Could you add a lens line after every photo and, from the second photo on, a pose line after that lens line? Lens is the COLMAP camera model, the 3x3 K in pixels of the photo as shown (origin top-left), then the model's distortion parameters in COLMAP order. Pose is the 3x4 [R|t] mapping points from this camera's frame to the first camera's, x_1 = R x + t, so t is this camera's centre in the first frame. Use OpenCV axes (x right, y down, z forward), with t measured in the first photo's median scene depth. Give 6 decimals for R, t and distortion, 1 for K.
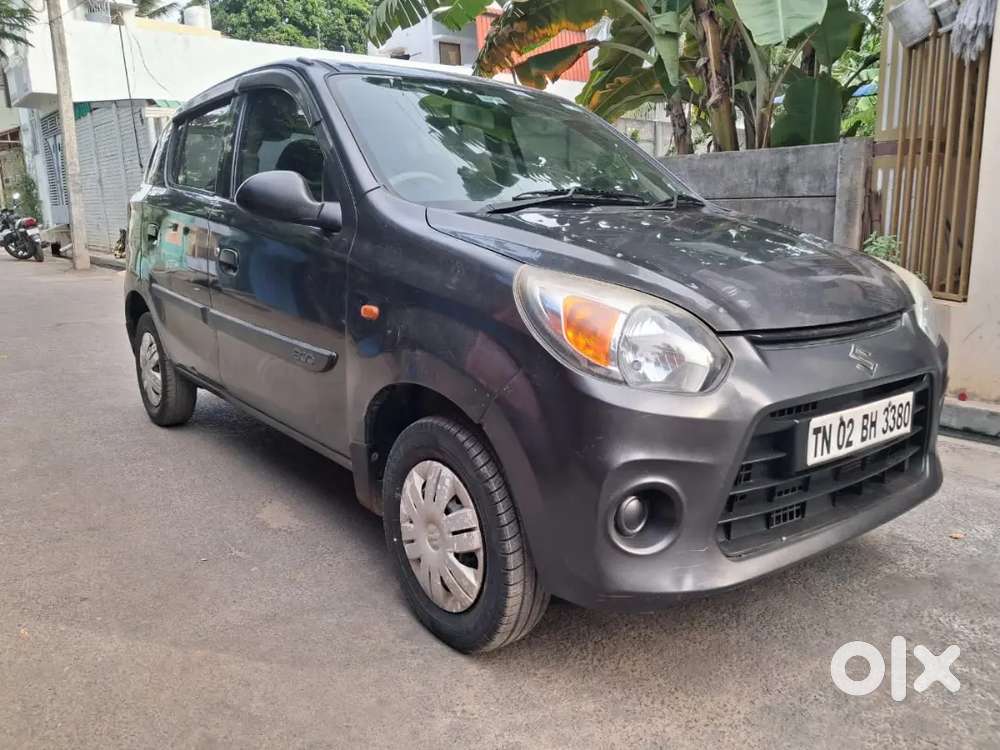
lens RADIAL K [[775.5, 0, 503.1], [0, 775.5, 372.5], [0, 0, 1]] dist [0.035844, -0.040025]
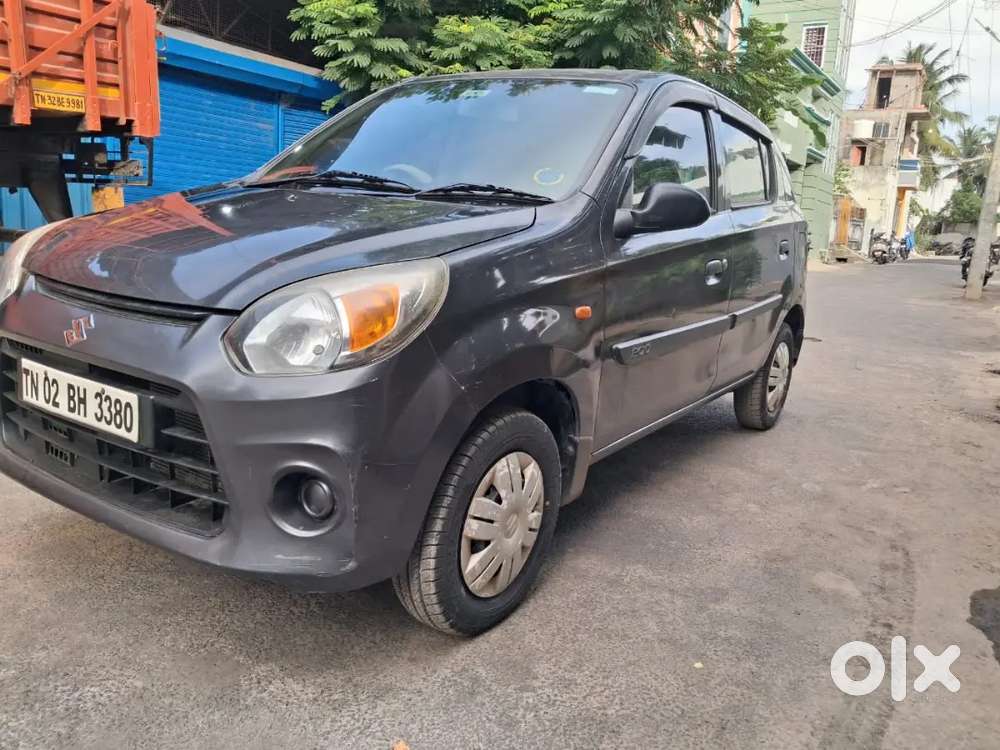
lens RADIAL K [[765.4, 0, 503.9], [0, 765.4, 385.1], [0, 0, 1]] dist [0.007219, -0.015890]
pose [[0.336800, 0.232096, -0.912522, 1.529760], [-0.258078, 0.954784, 0.147592, -0.227991], [0.905517, 0.185793, 0.381470, 1.130430]]
